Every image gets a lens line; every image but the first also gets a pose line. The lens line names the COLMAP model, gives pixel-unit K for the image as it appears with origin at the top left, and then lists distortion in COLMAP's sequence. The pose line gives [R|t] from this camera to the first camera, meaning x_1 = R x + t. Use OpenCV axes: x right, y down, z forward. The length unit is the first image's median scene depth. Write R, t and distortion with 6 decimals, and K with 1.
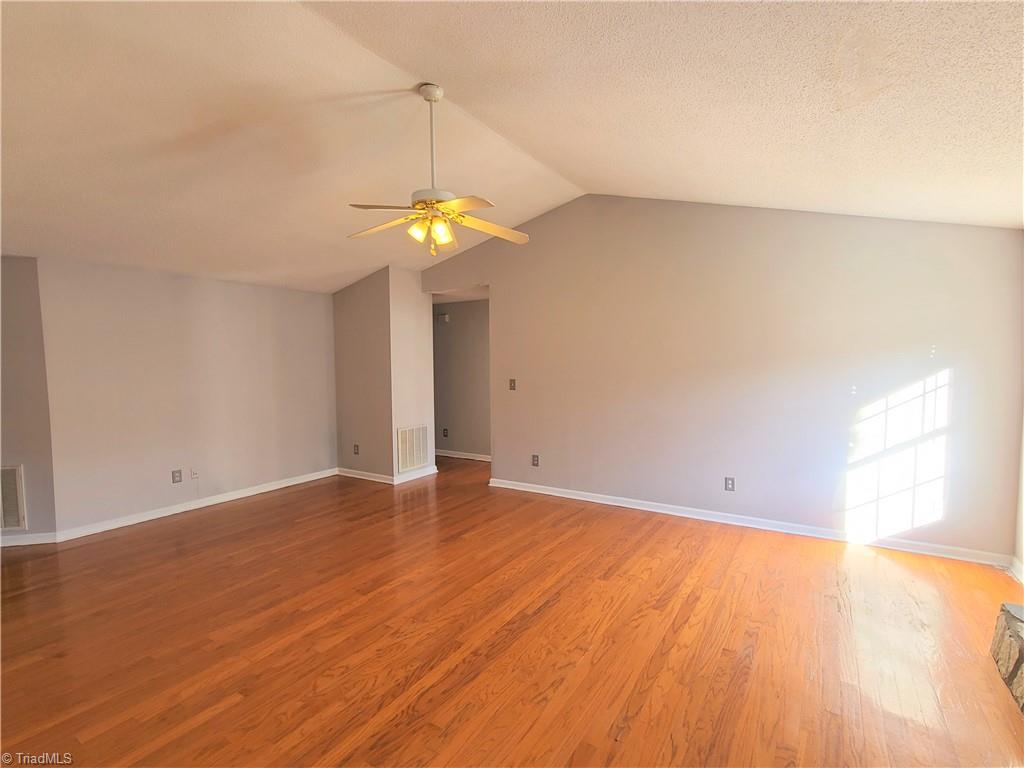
lens RADIAL K [[494.7, 0, 512.8], [0, 494.7, 387.0], [0, 0, 1]] dist [-0.002057, 0.002720]
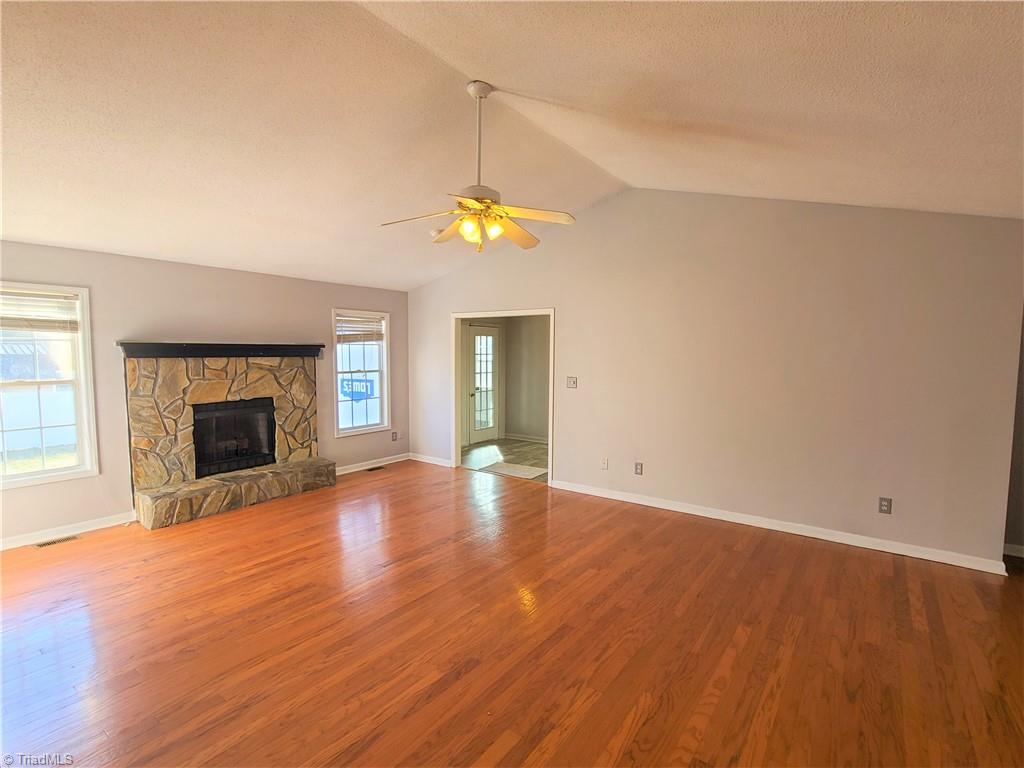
lens RADIAL K [[494.7, 0, 512.4], [0, 494.7, 387.8], [0, 0, 1]] dist [-0.002057, 0.002720]
pose [[-0.997353, -0.003181, 0.072645, -0.245621], [0.006591, 0.990976, 0.133877, -0.105675], [-0.072416, 0.134001, -0.988332, 1.654972]]
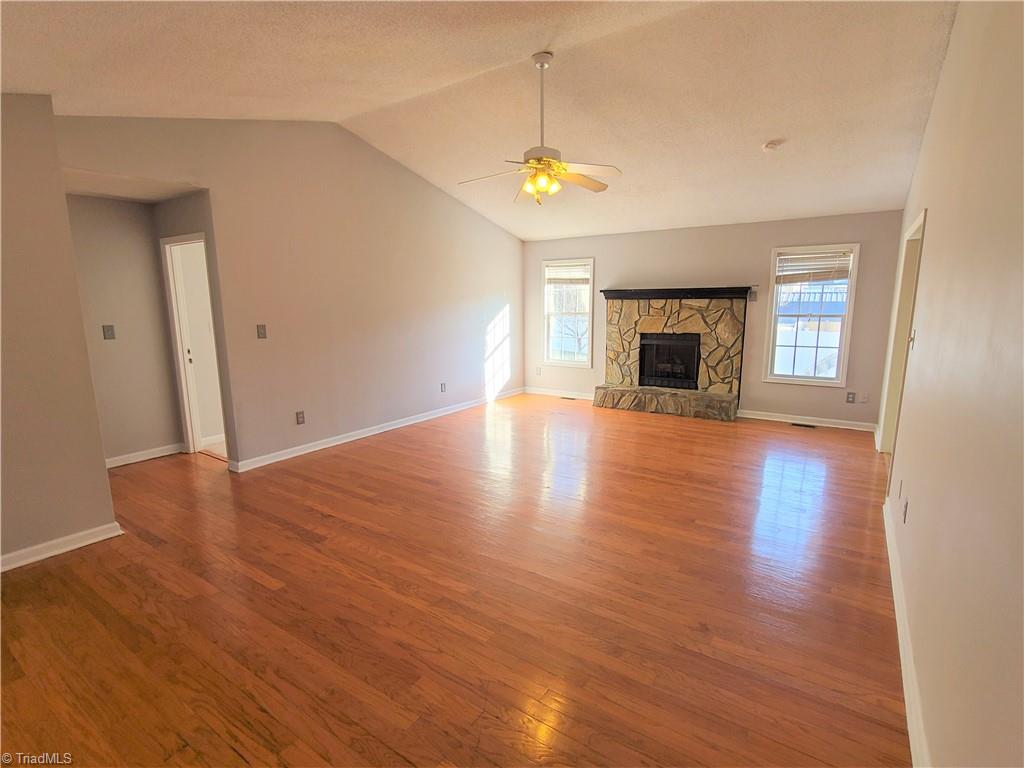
lens RADIAL K [[494.7, 0, 528.5], [0, 494.7, 384.8], [0, 0, 1]] dist [-0.002057, 0.002720]
pose [[0.017812, -0.159400, 0.987053, -1.142783], [0.066809, 0.985193, 0.157894, -0.024798], [-0.997607, 0.063132, 0.028197, 0.838279]]
